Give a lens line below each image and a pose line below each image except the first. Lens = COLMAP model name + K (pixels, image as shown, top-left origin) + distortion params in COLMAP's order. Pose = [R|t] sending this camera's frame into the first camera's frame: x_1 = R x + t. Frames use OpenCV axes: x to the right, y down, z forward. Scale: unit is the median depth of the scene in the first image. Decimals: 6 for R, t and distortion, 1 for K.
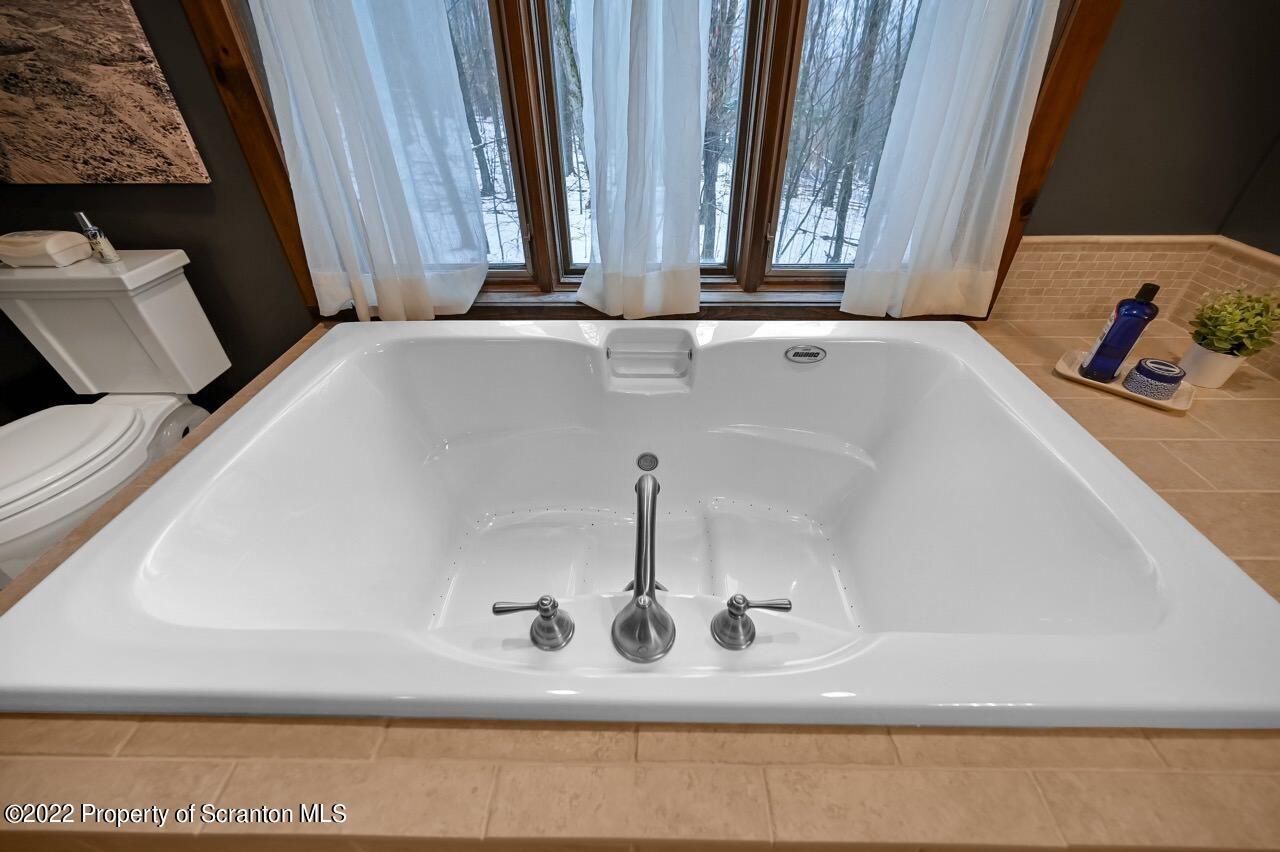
lens RADIAL K [[506.1, 0, 644.3], [0, 506.1, 428.8], [0, 0, 1]] dist [-0.001265, 0.000235]
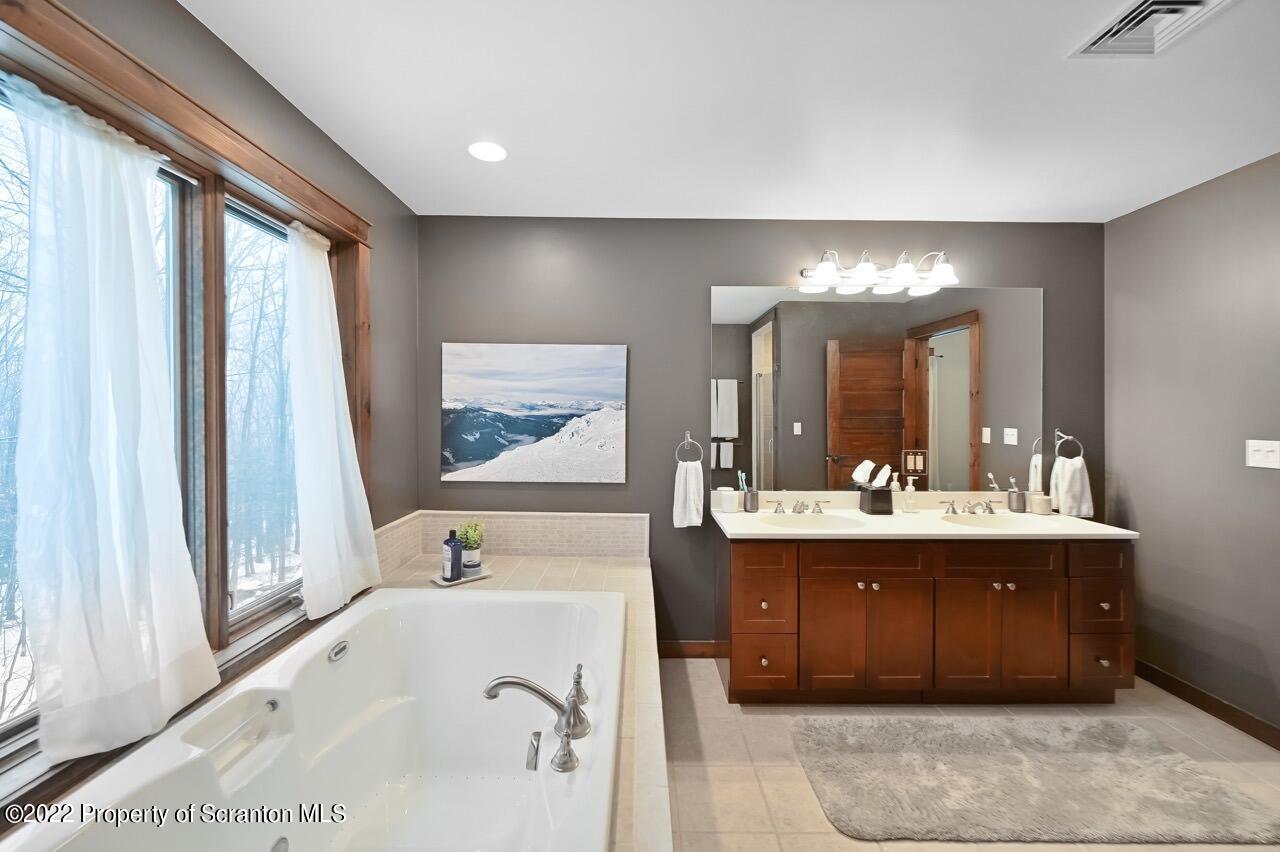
lens RADIAL K [[510.4, 0, 639.1], [0, 510.4, 412.1], [0, 0, 1]] dist [0.000061, 0.000118]
pose [[-0.016191, 0.004096, 0.999861, -0.940943], [0.593634, 0.804711, 0.006316, -0.191584], [-0.804572, 0.593653, -0.015461, 0.091655]]
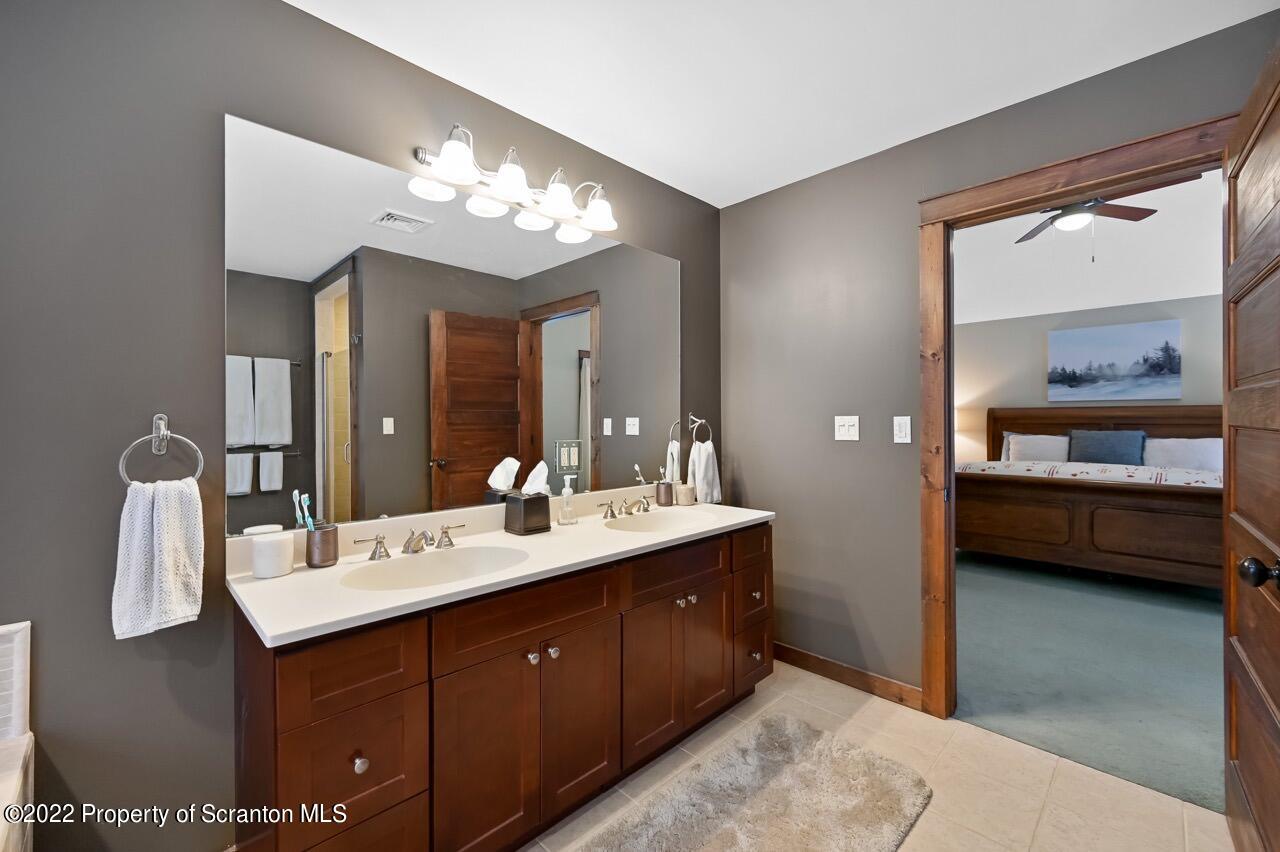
lens RADIAL K [[523.5, 0, 643.6], [0, 523.5, 419.1], [0, 0, 1]] dist [0.000676, 0.000147]
pose [[-0.717268, 0.010711, 0.696716, -0.163996], [0.421686, 0.802670, 0.421784, -0.020951], [-0.554715, 0.596327, -0.580246, 0.016436]]
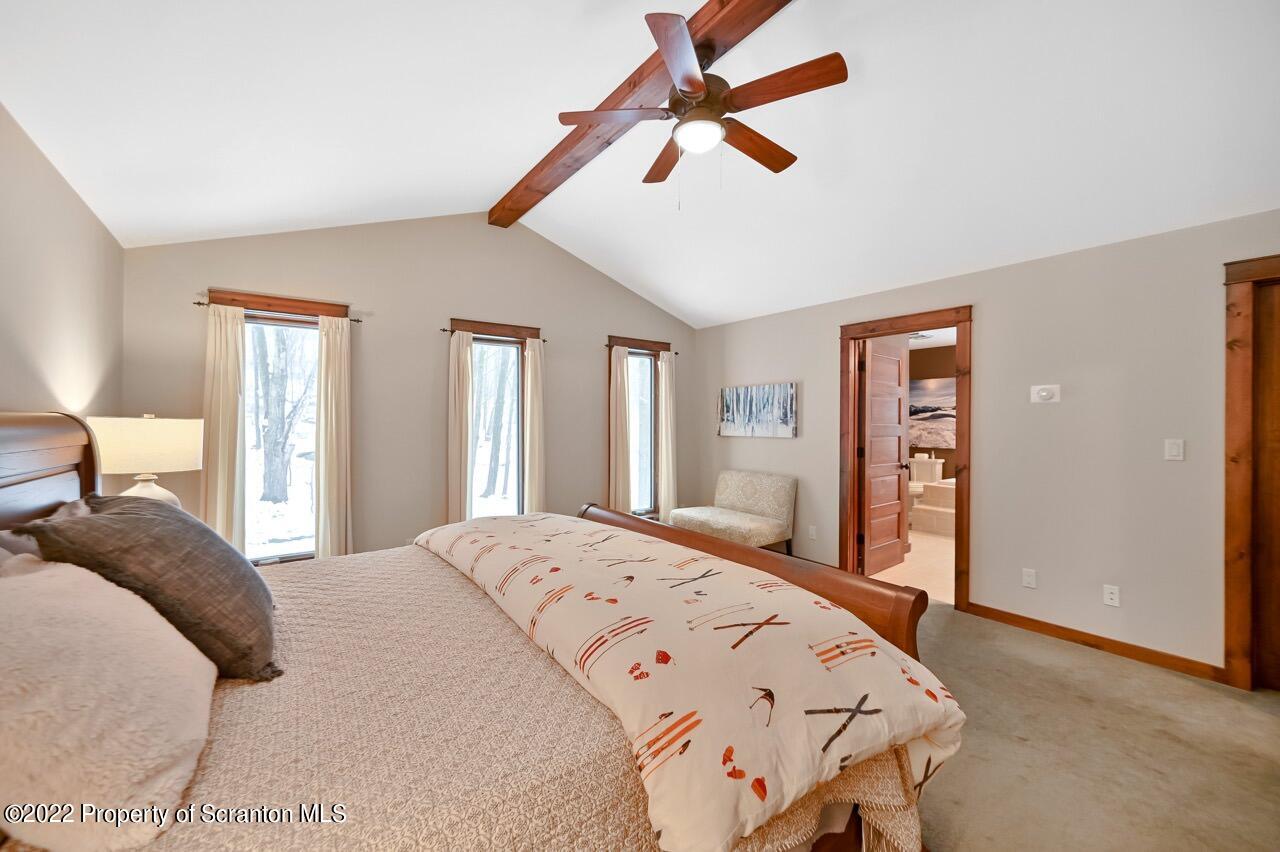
lens RADIAL K [[506.6, 0, 645.8], [0, 506.6, 421.9], [0, 0, 1]] dist [-0.001377, -0.000001]
pose [[0.598354, 0.008969, -0.801182, 1.480254], [-0.480246, 0.804426, -0.349662, 2.734528], [0.641355, 0.593986, 0.485638, -3.879223]]
